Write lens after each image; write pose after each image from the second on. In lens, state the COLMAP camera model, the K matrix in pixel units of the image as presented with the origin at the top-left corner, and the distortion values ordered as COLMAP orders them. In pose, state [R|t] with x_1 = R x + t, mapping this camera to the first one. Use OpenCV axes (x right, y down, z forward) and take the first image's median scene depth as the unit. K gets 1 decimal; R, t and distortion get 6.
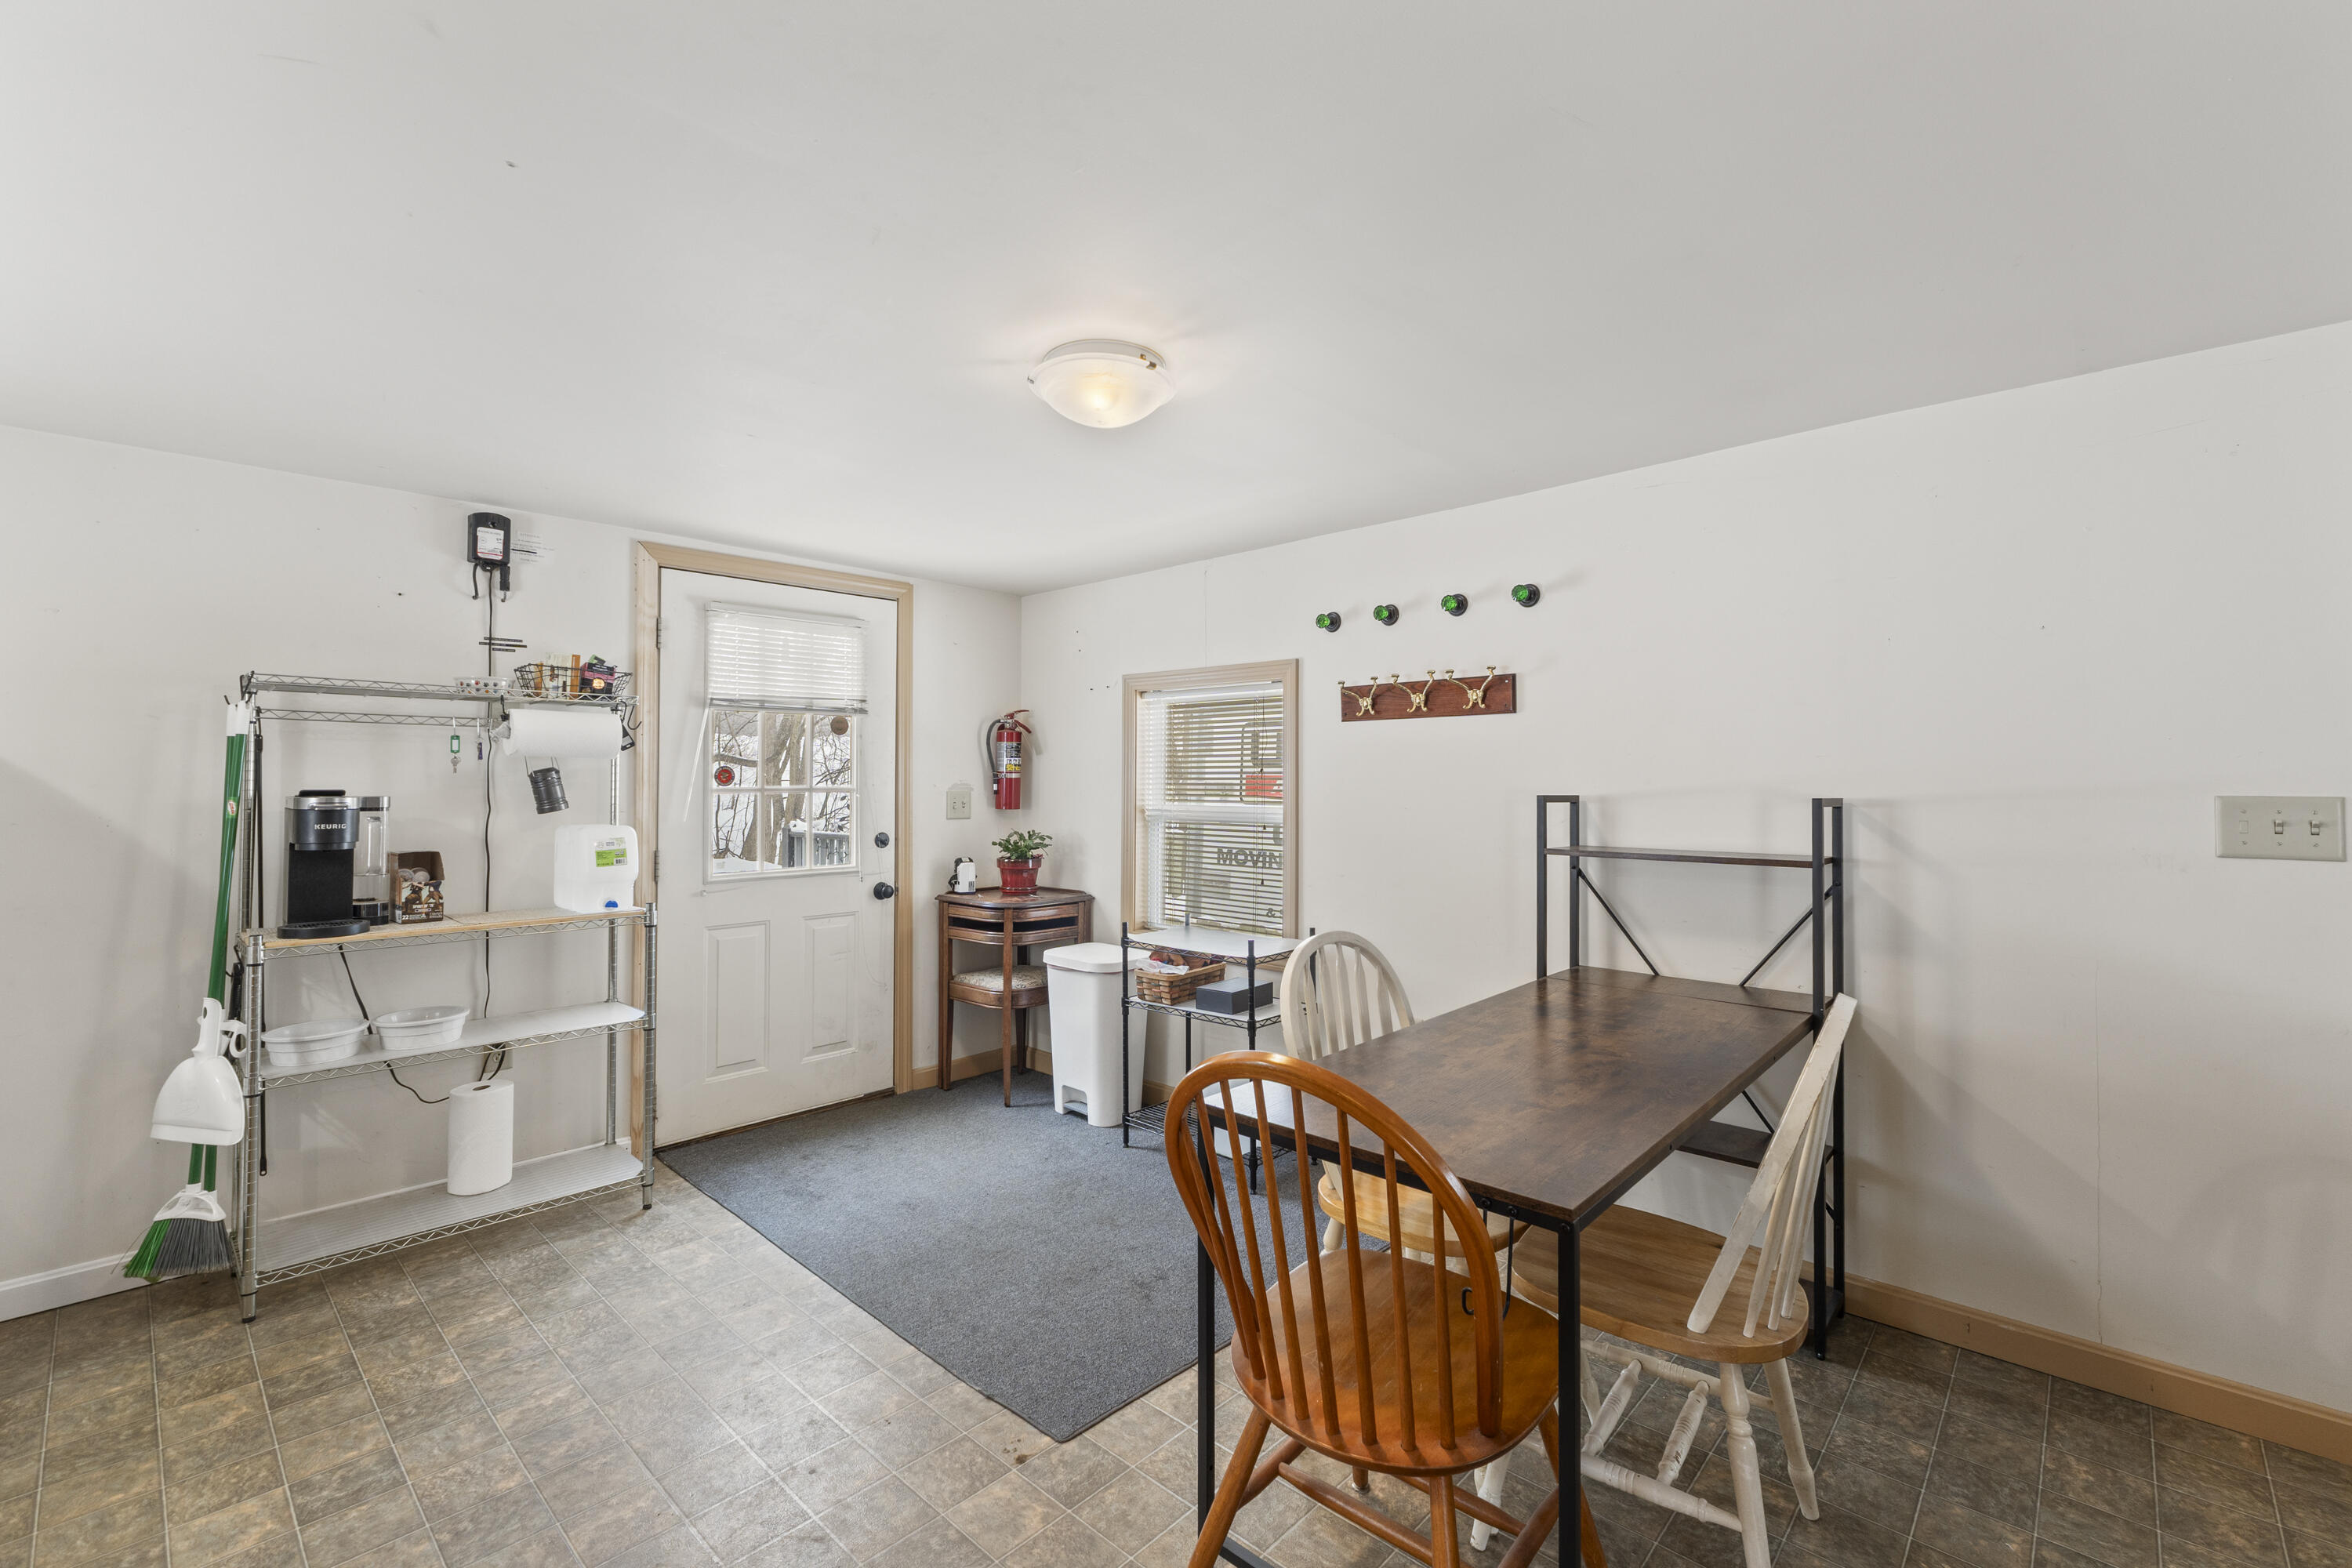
lens RADIAL K [[998.8, 0, 1164.1], [0, 998.8, 761.8], [0, 0, 1]] dist [-0.004775, 0.000250]
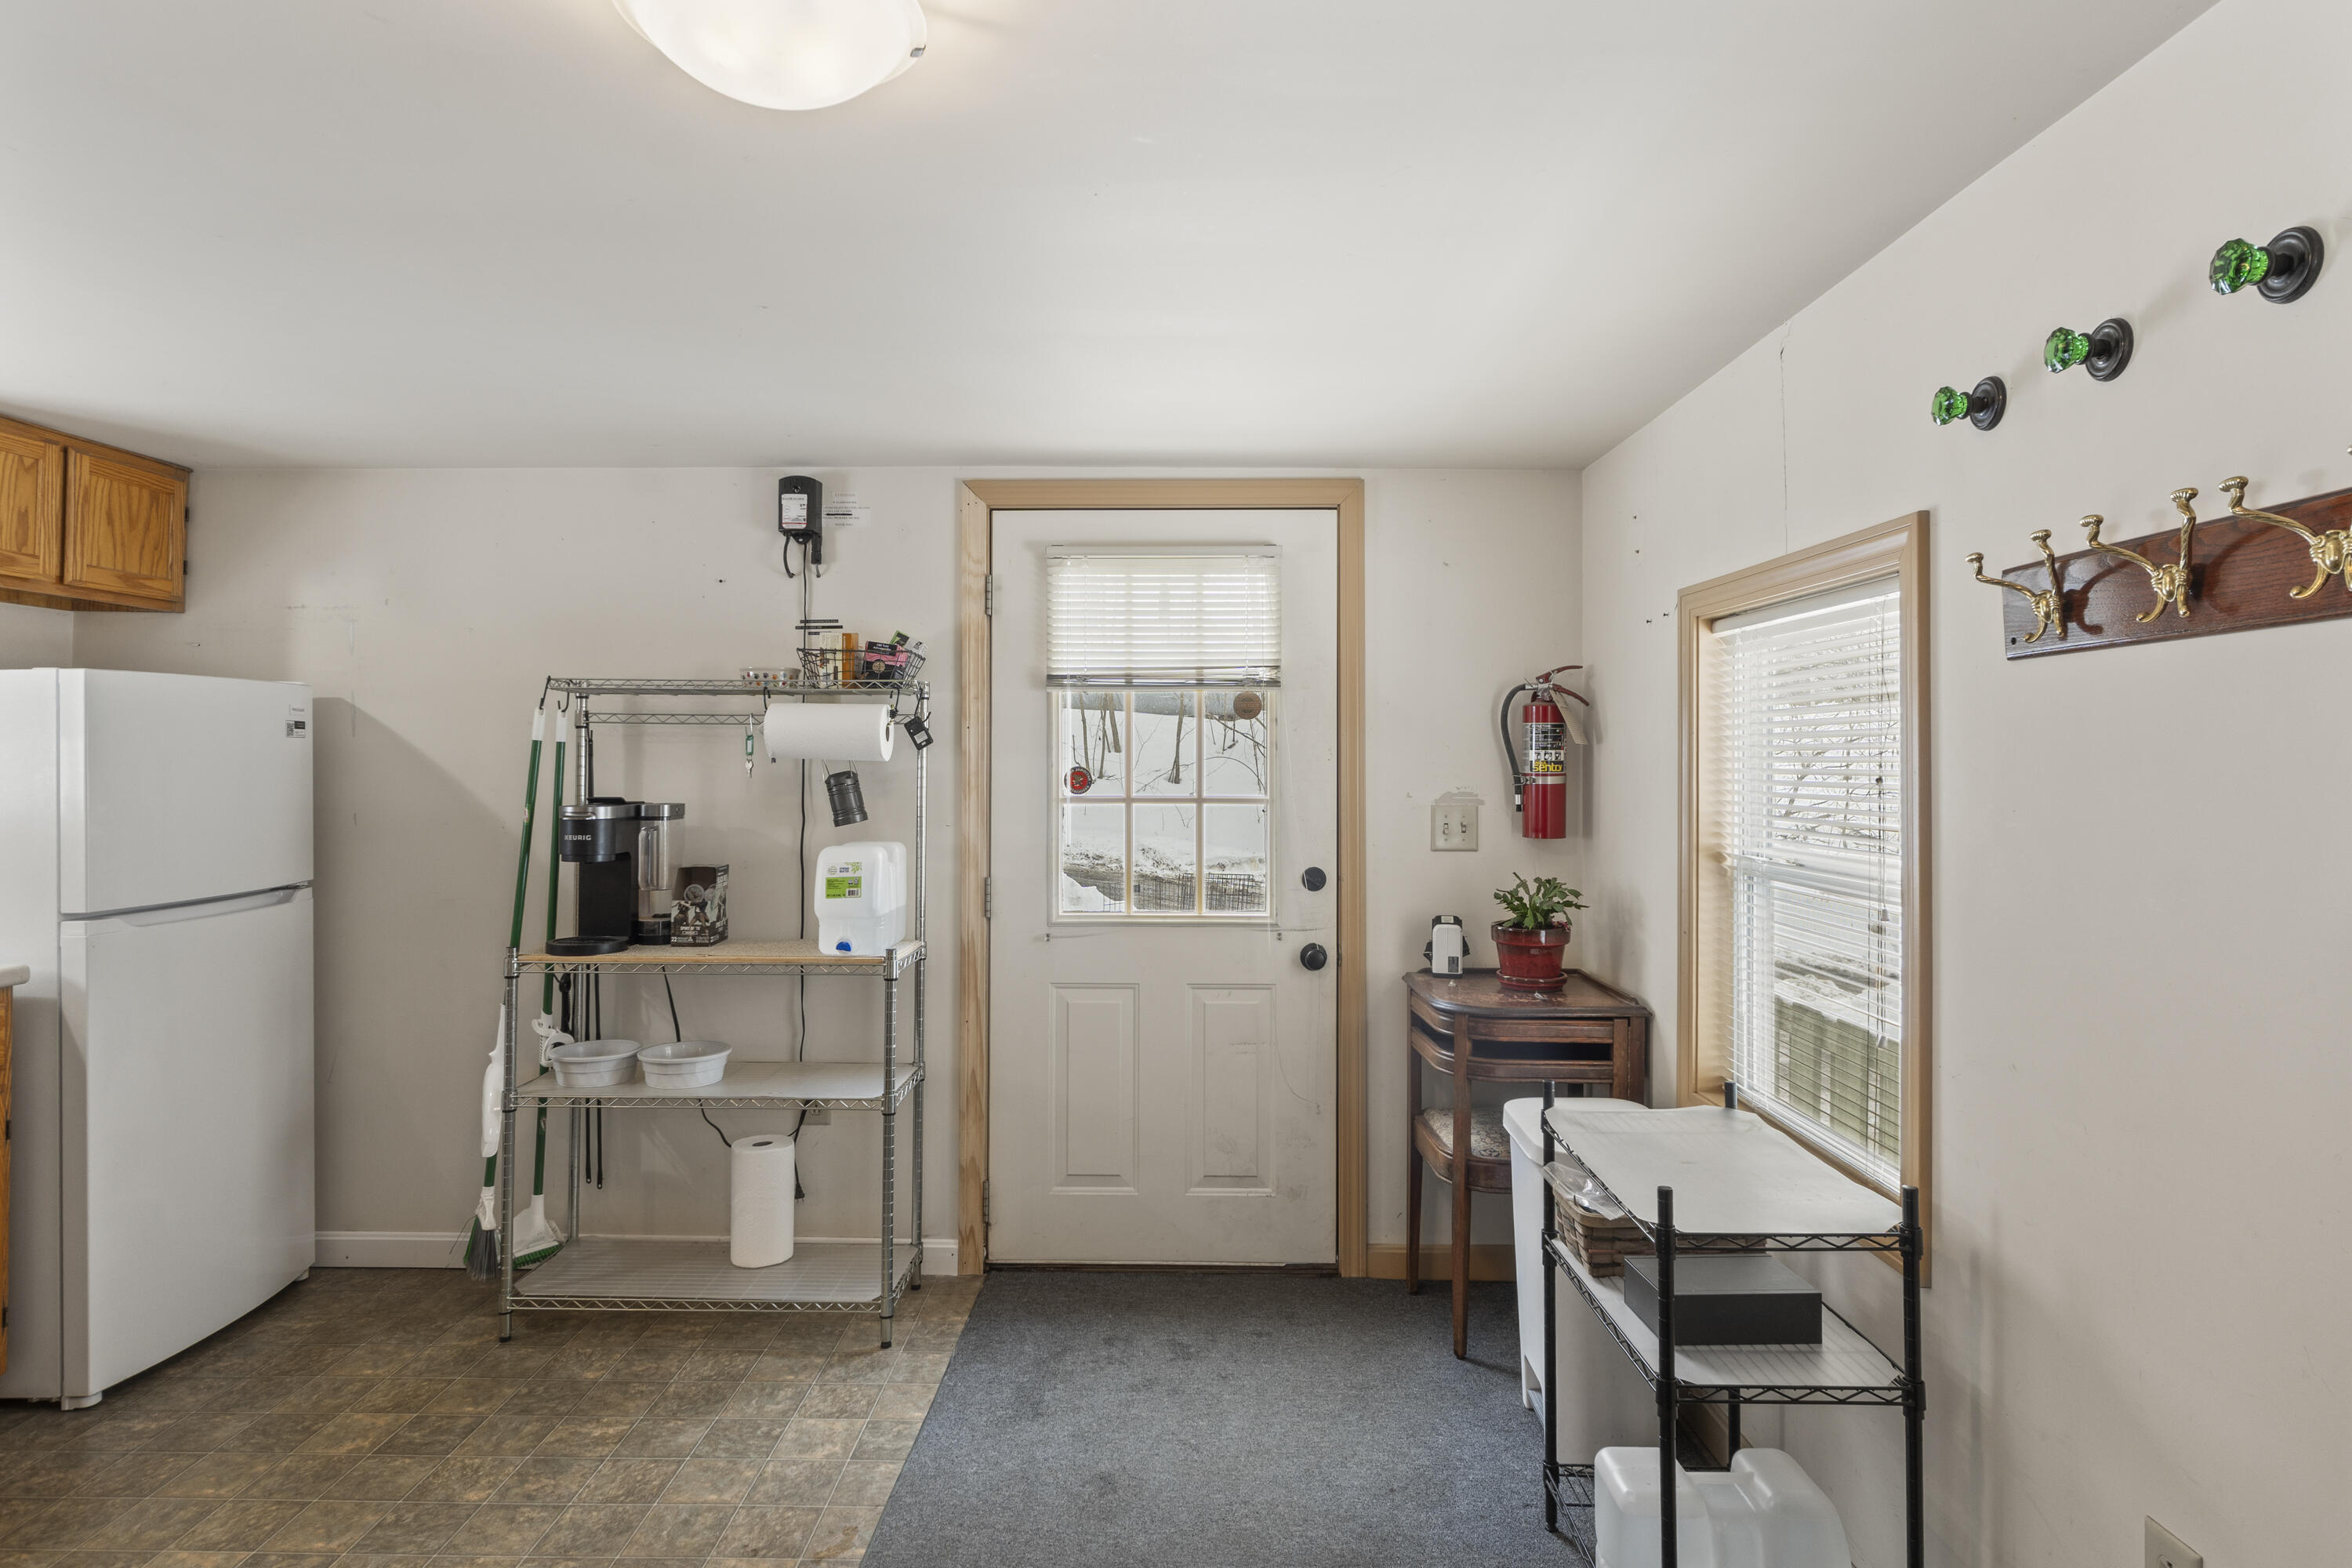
lens RADIAL K [[1271.9, 0, 1164.4], [0, 1271.9, 734.0], [0, 0, 1]] dist [-0.001564, -0.001747]
pose [[0.679766, -0.014765, -0.733281, 0.341387], [0.011450, 0.999889, -0.009519, -0.012039], [0.733340, -0.001926, 0.679859, 0.476362]]
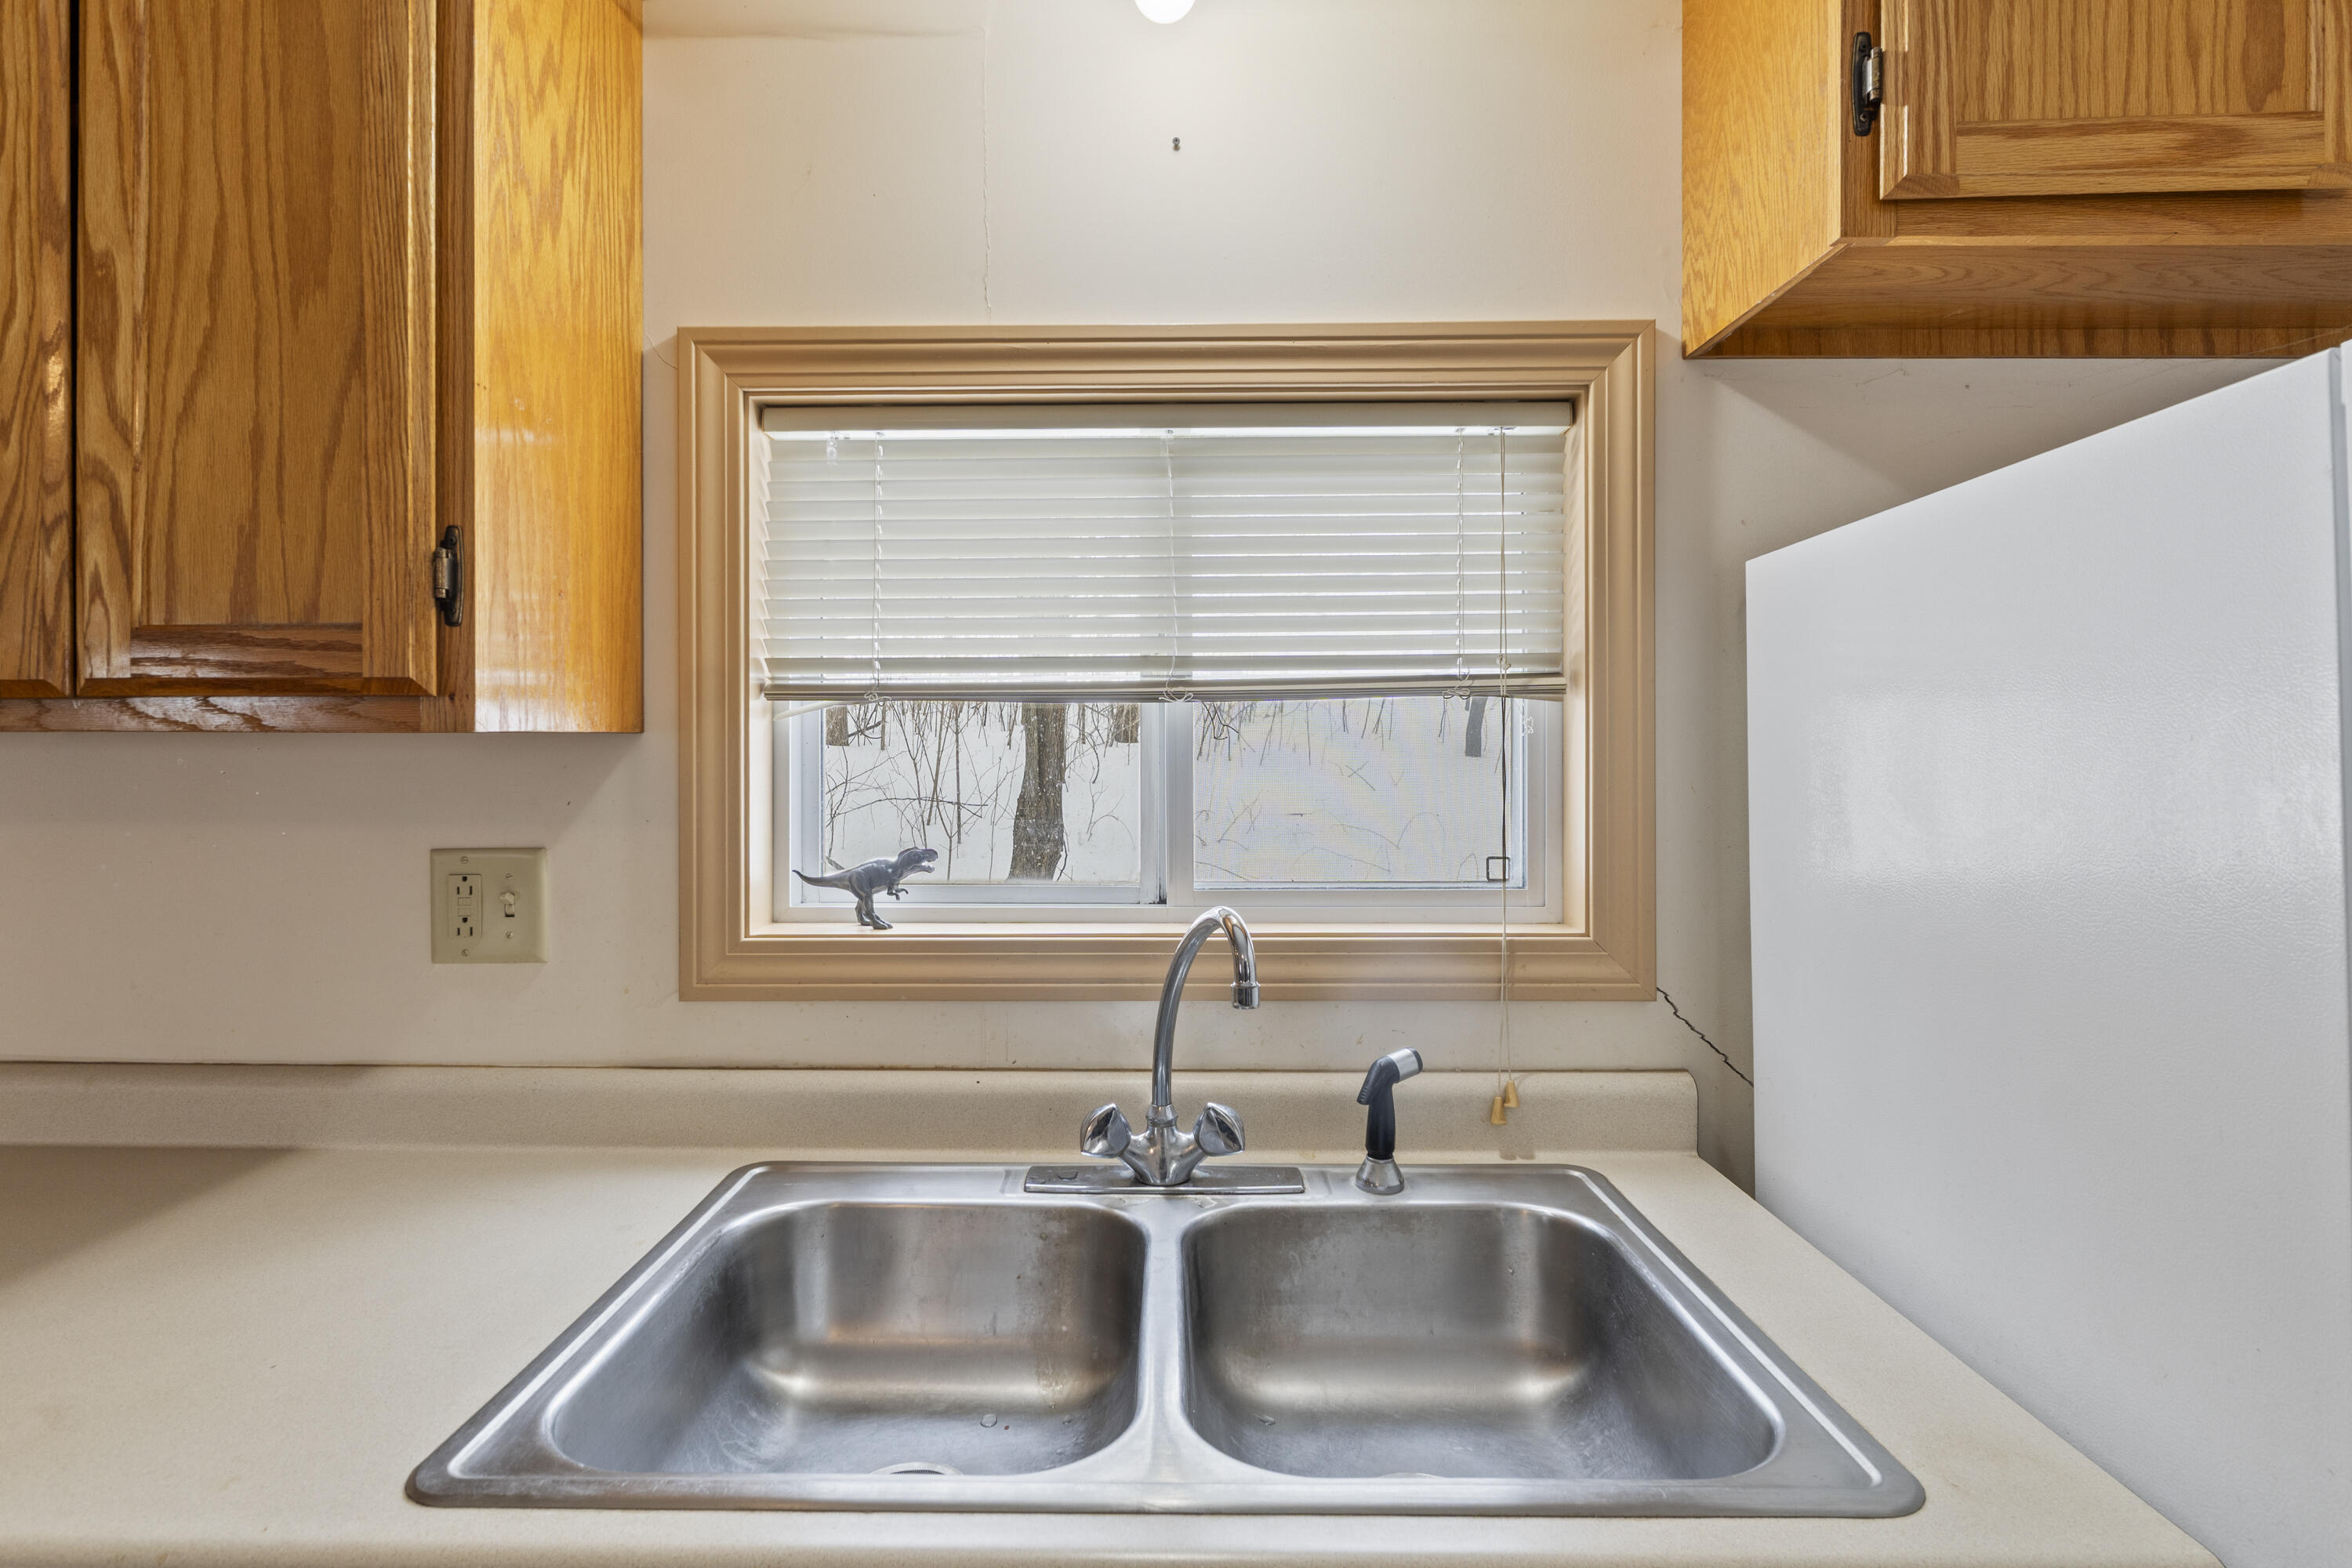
lens RADIAL K [[1185.5, 0, 1166.7], [0, 1185.5, 742.0], [0, 0, 1]] dist [-0.006213, 0.001188]
pose [[-0.733996, -0.002744, -0.679148, -0.527126], [0.012605, 0.999765, -0.017662, -0.009769], [0.679037, -0.021525, -0.733788, 0.520496]]
